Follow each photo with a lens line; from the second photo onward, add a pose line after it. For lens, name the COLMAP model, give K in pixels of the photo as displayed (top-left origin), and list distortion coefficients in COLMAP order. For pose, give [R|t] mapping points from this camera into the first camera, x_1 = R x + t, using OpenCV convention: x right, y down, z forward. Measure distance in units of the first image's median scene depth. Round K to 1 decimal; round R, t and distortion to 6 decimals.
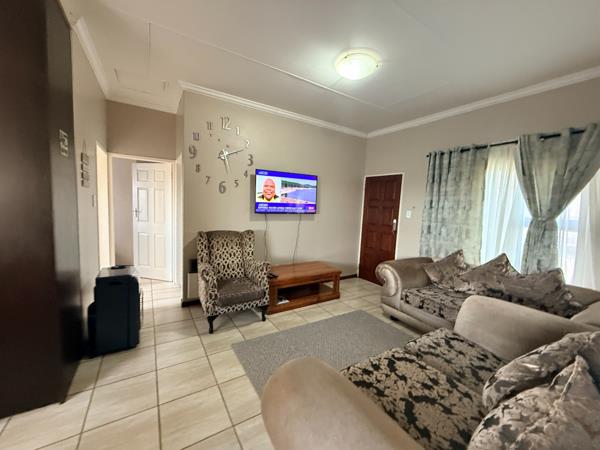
lens RADIAL K [[239.2, 0, 298.3], [0, 239.2, 224.5], [0, 0, 1]] dist [0.000319, -0.000073]
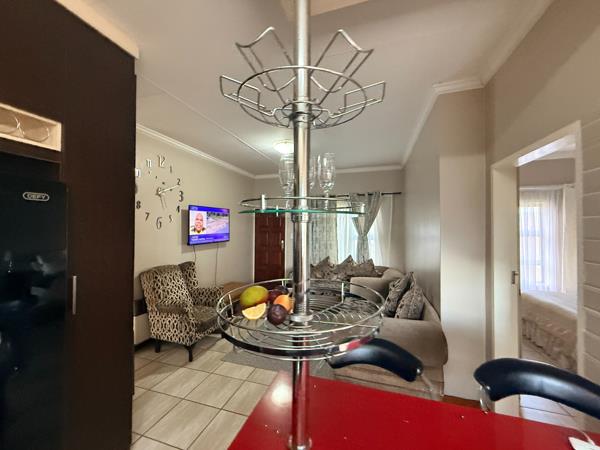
lens RADIAL K [[239.2, 0, 298.3], [0, 239.2, 224.5], [0, 0, 1]] dist [0.000319, -0.000073]
pose [[0.759236, -0.034990, 0.649875, -0.524817], [0.087628, 0.994957, -0.048805, -0.047771], [-0.644890, 0.094002, 0.758473, -0.140952]]
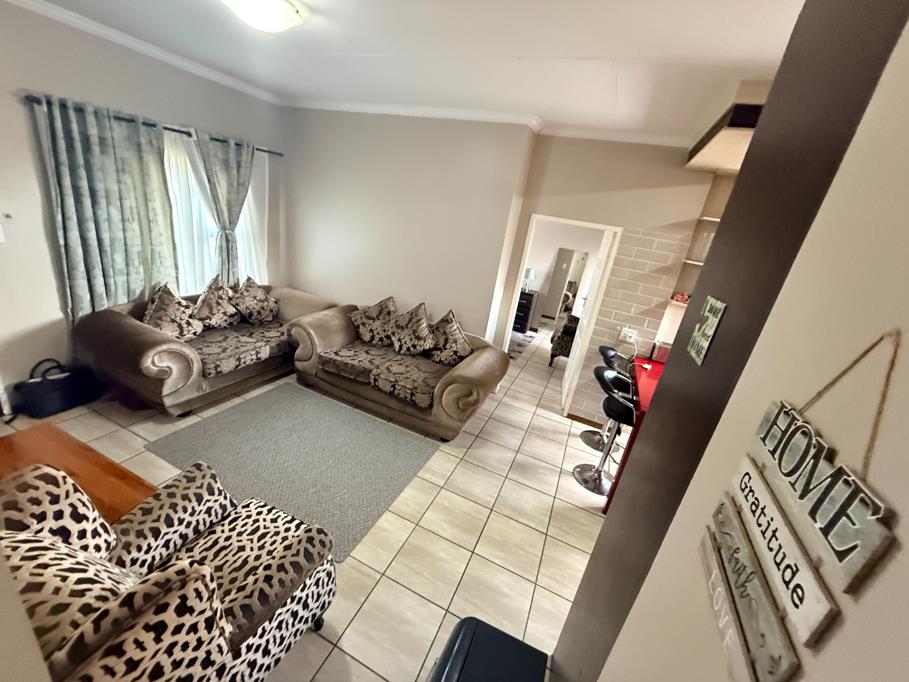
lens RADIAL K [[362.4, 0, 452.0], [0, 362.4, 340.3], [0, 0, 1]] dist [0.000319, -0.000073]
pose [[-0.547702, -0.405199, 0.732008, -0.605988], [-0.106448, 0.901541, 0.419396, -0.264959], [-0.829874, 0.151784, -0.536909, 0.836152]]
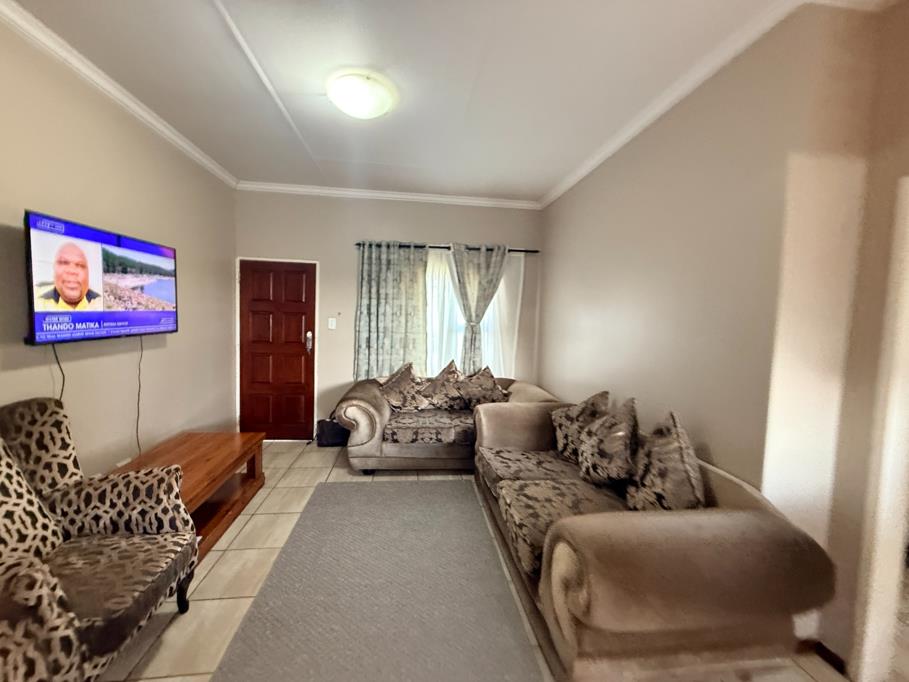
lens RADIAL K [[362.4, 0, 452.0], [0, 362.4, 340.3], [0, 0, 1]] dist [0.000319, -0.000073]
pose [[0.426332, -0.092237, 0.899852, -0.400101], [0.065378, 0.995328, 0.071049, -0.054888], [-0.902201, 0.028540, 0.430370, 0.281638]]
